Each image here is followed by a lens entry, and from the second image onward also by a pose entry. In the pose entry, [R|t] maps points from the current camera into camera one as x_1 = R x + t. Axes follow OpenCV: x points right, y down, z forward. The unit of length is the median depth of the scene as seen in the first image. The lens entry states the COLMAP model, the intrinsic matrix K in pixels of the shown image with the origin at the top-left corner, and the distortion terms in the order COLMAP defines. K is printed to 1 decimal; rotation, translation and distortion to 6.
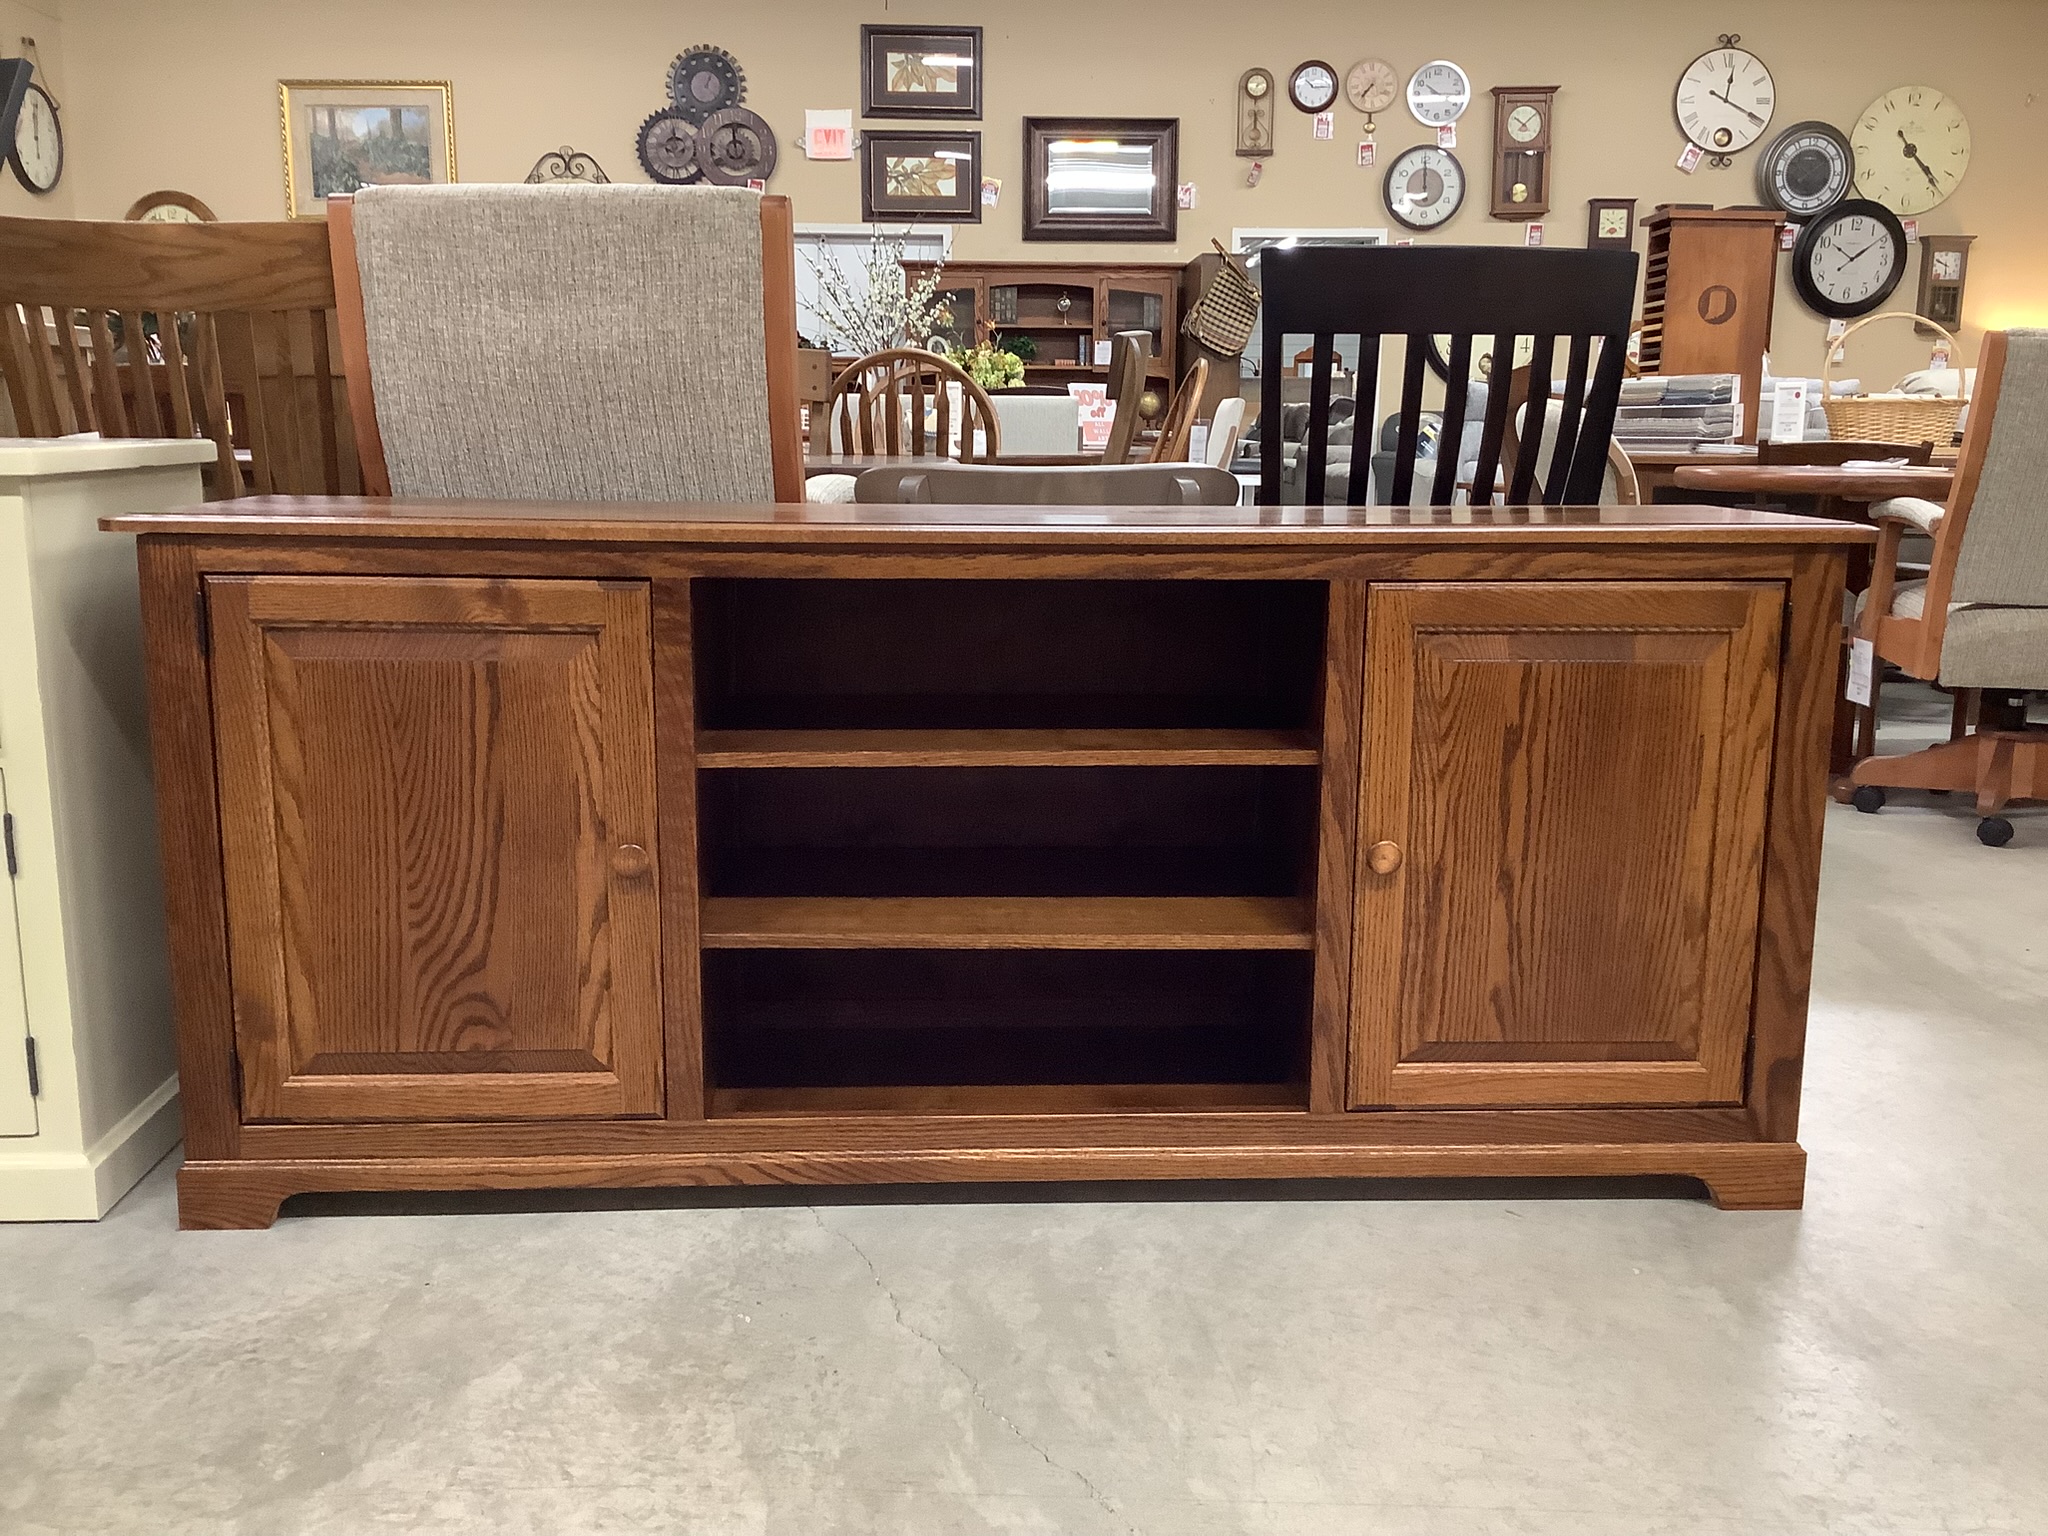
lens RADIAL K [[1845.3, 0, 1024.0], [0, 1845.3, 768.0], [0, 0, 1]] dist [0.139791, -0.280604]
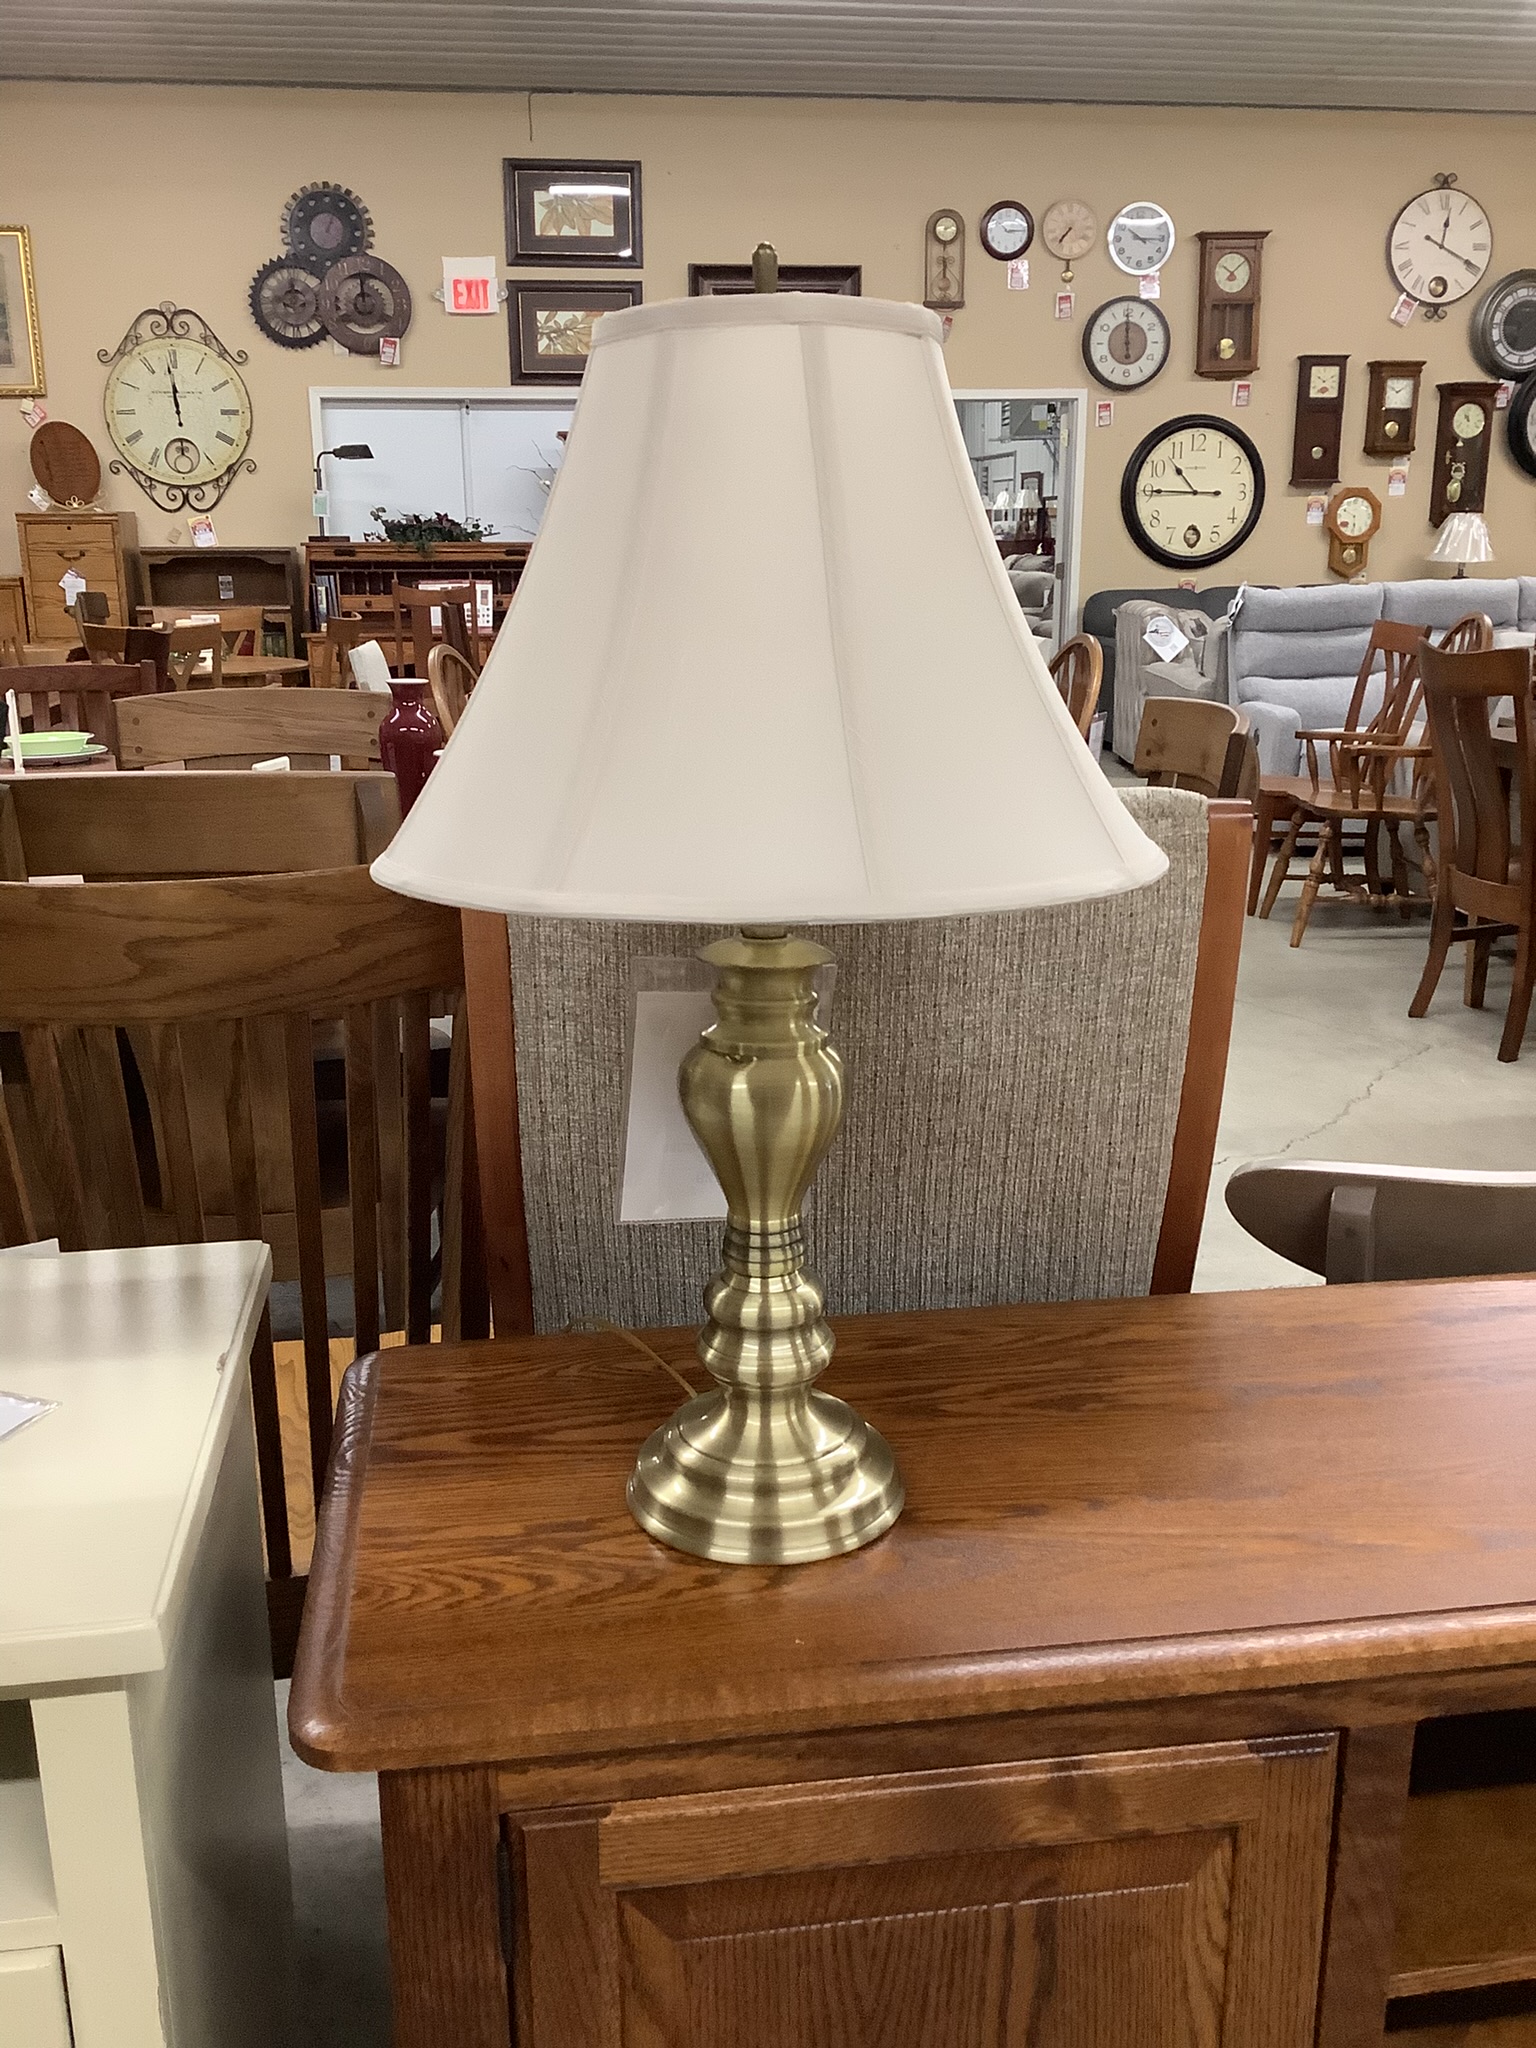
lens RADIAL K [[1856.2, 0, 761.7], [0, 1856.2, 1030.2], [0, 0, 1]] dist [0.081360, -0.148757]
pose [[0.994752, -0.040036, 0.094160, -0.064840], [0.032509, 0.996252, 0.080152, -0.055069], [-0.097016, -0.076671, 0.992325, 0.081763]]
